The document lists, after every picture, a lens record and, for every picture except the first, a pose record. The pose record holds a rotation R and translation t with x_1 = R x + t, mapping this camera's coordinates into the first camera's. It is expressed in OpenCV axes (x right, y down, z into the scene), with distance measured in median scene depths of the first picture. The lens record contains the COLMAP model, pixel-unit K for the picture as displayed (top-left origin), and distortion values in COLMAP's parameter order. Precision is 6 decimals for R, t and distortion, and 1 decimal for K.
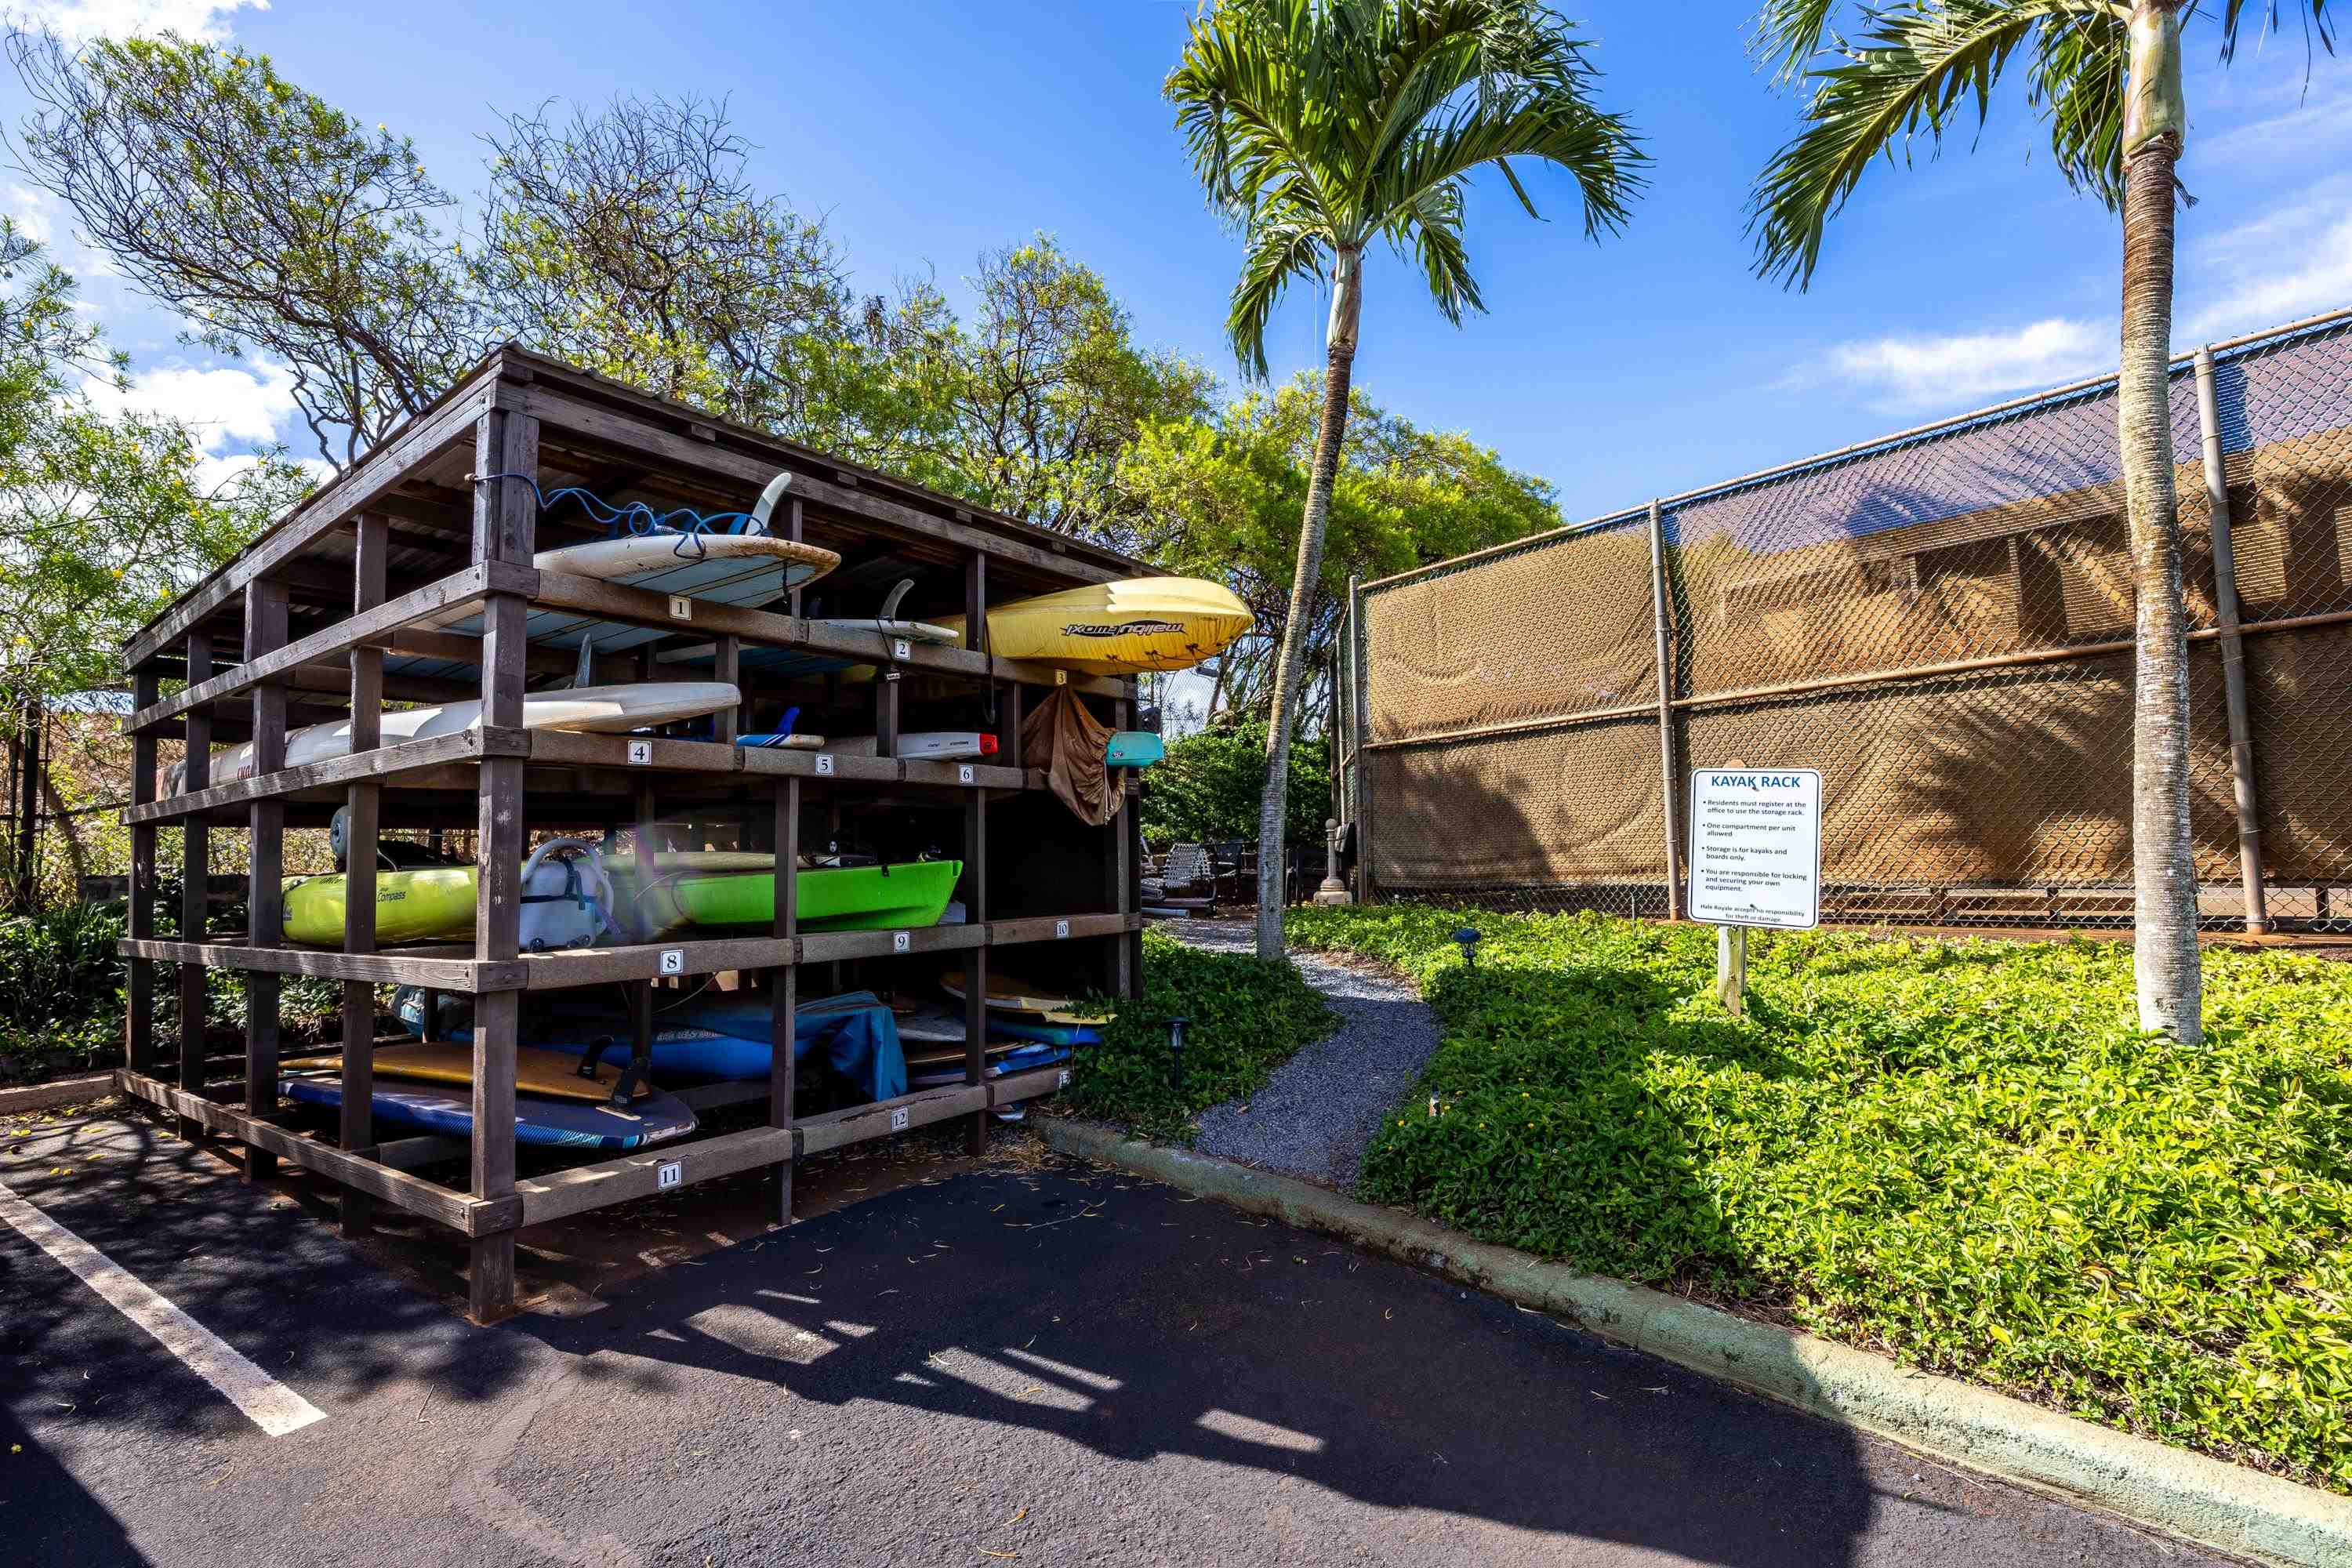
lens RADIAL K [[1125.1, 0, 1176.0], [0, 1125.1, 784.0], [0, 0, 1]] dist [-0.000268, 0.000188]
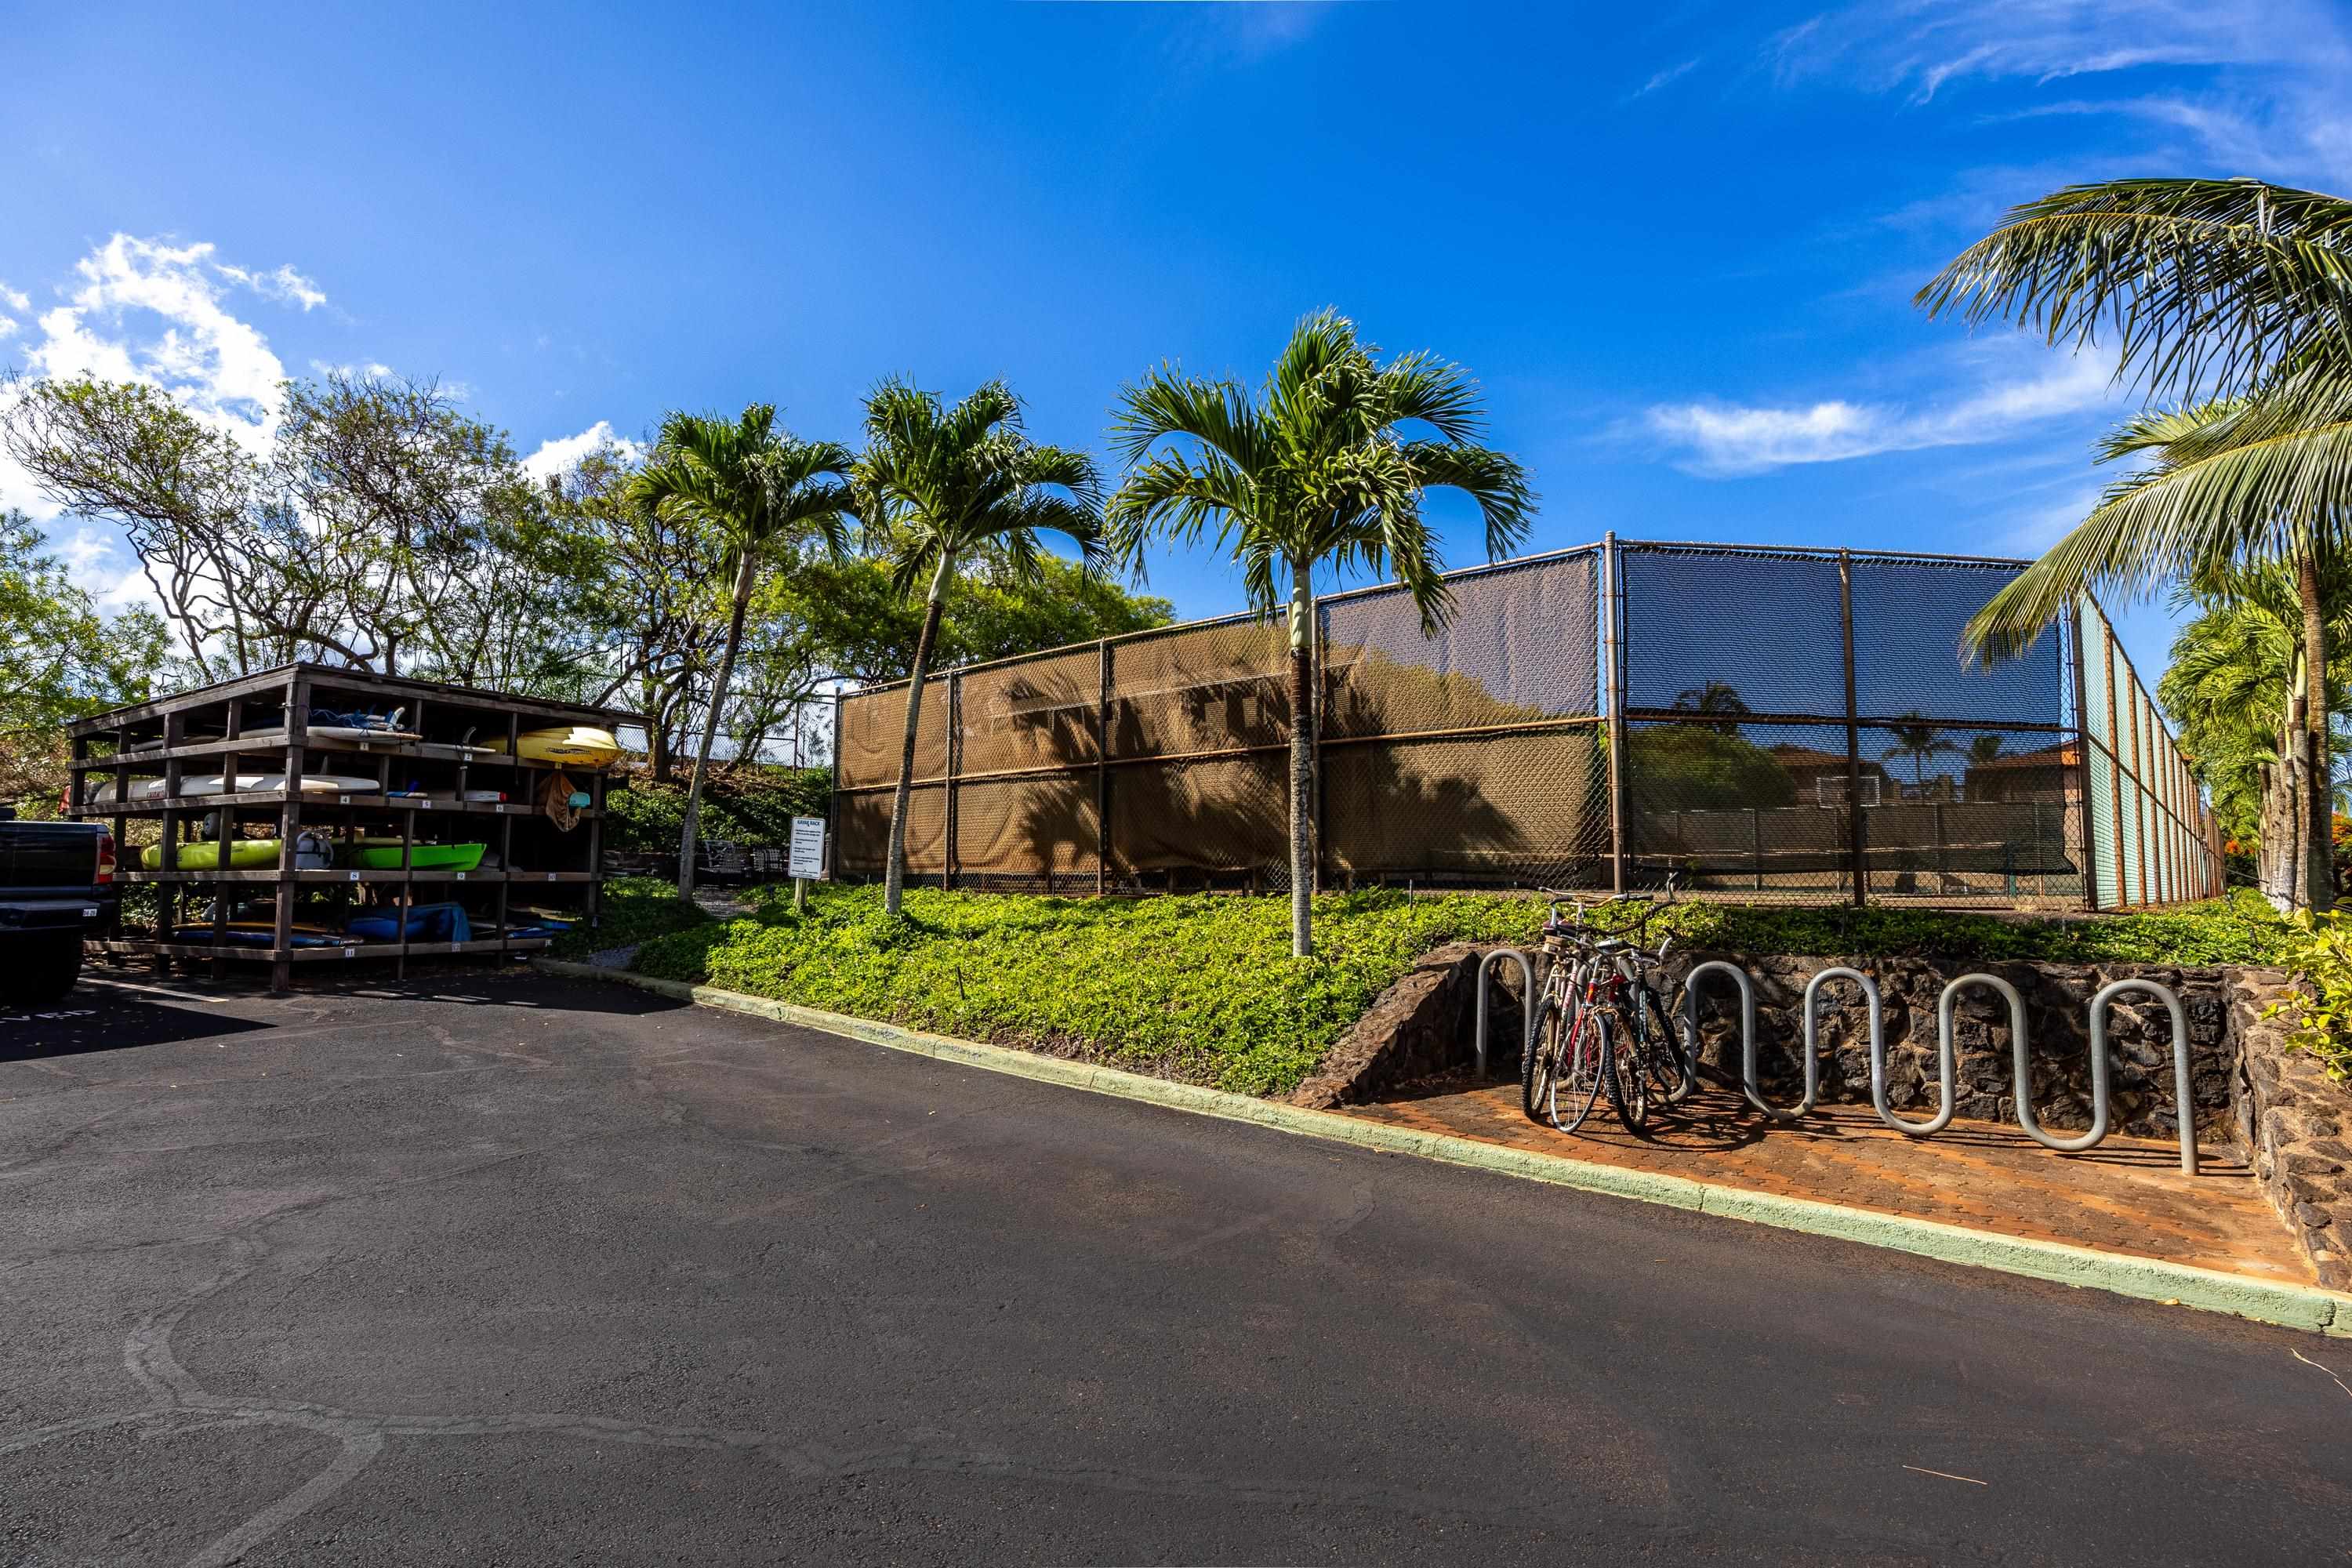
lens RADIAL K [[1168.8, 0, 1176.0], [0, 1168.8, 784.0], [0, 0, 1]] dist [0.000782, -0.000193]
pose [[0.988591, 0.038180, 0.145704, 0.898127], [-0.036592, 0.999238, -0.013562, -0.082105], [-0.146111, 0.008076, 0.989235, -1.714179]]
